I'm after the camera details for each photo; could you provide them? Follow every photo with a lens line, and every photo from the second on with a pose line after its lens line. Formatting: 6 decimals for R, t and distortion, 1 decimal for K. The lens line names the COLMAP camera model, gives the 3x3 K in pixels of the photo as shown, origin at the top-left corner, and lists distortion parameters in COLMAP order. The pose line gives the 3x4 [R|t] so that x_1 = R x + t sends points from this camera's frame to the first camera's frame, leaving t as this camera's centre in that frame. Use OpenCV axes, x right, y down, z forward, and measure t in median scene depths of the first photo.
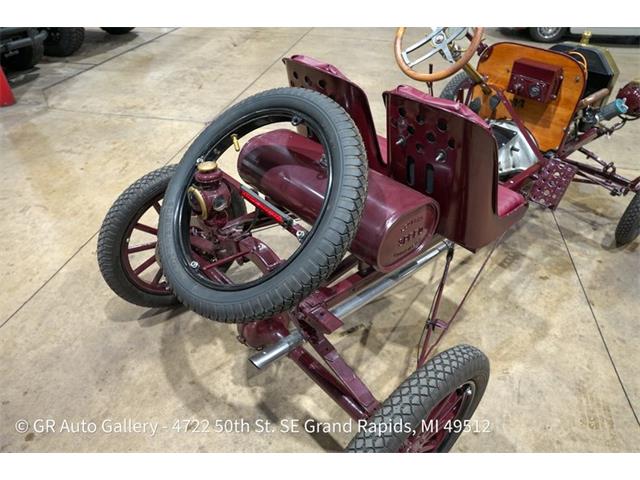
lens RADIAL K [[438.3, 0, 322.4], [0, 438.3, 240.5], [0, 0, 1]] dist [-0.140181, 0.109691]
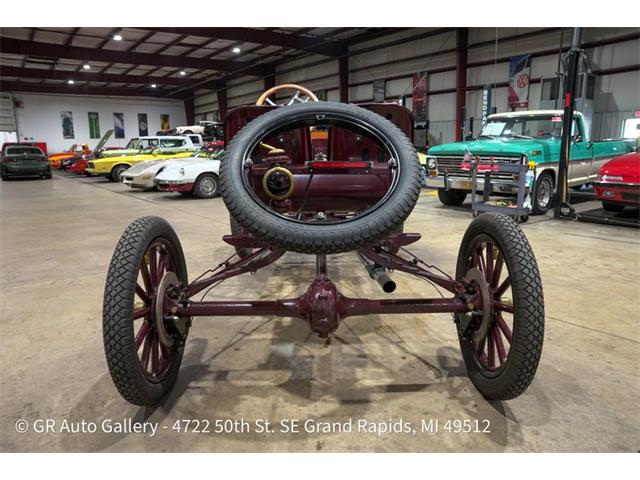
lens RADIAL K [[438.3, 0, 322.0], [0, 438.3, 238.7], [0, 0, 1]] dist [-0.140181, 0.109691]
pose [[0.657627, -0.175446, 0.732629, -0.681872], [0.473046, 0.853041, -0.220337, 0.214800], [-0.586305, 0.491467, 0.643977, 0.181699]]
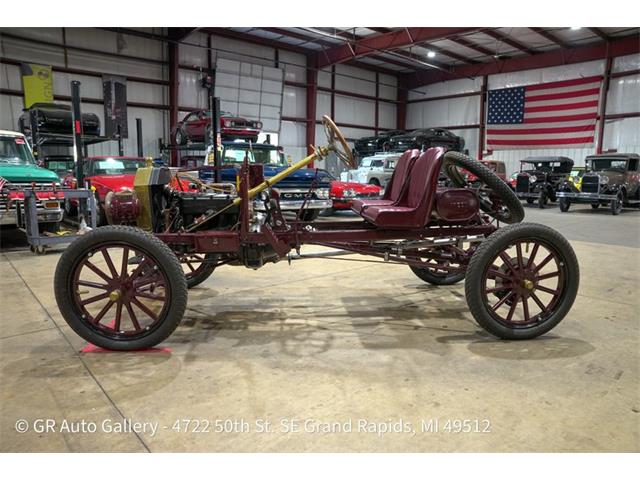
lens RADIAL K [[438.3, 0, 322.1], [0, 438.3, 239.8], [0, 0, 1]] dist [-0.140181, 0.109691]
pose [[-0.798208, -0.118545, 0.590602, -0.569994], [0.344517, 0.714426, 0.609018, -1.049031], [-0.494138, 0.689595, -0.529420, 1.820761]]
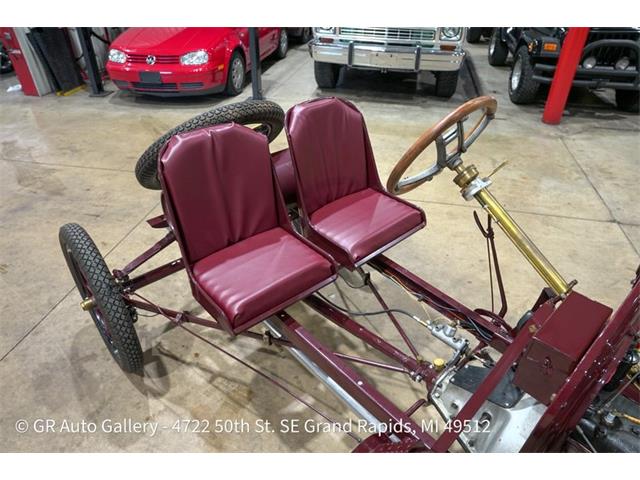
lens RADIAL K [[438.3, 0, 322.2], [0, 438.3, 240.8], [0, 0, 1]] dist [-0.140181, 0.109691]
pose [[-0.006413, 0.552289, -0.833628, 0.814315], [-0.611452, 0.657474, 0.440289, -0.497300], [0.791255, 0.512547, 0.333482, 0.592279]]
